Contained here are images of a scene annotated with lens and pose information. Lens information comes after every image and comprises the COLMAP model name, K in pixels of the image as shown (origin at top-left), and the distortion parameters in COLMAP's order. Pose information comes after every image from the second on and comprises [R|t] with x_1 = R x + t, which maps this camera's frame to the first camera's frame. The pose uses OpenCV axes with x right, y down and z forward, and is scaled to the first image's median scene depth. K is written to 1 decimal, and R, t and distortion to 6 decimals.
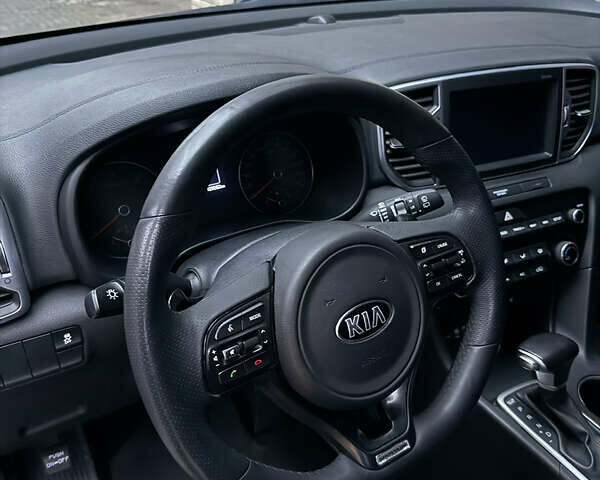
lens RADIAL K [[557.1, 0, 298.3], [0, 557.1, 240.8], [0, 0, 1]] dist [0.135817, -0.265081]
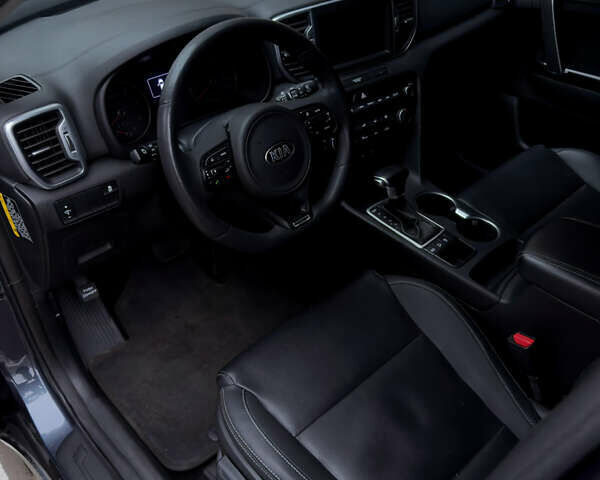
lens RADIAL K [[557.1, 0, 298.3], [0, 557.1, 240.8], [0, 0, 1]] dist [0.135817, -0.265081]
pose [[0.981786, -0.134372, 0.134312, -0.085892], [0.113198, 0.981490, 0.154477, 0.111980], [-0.152583, -0.136459, 0.978824, -0.683750]]
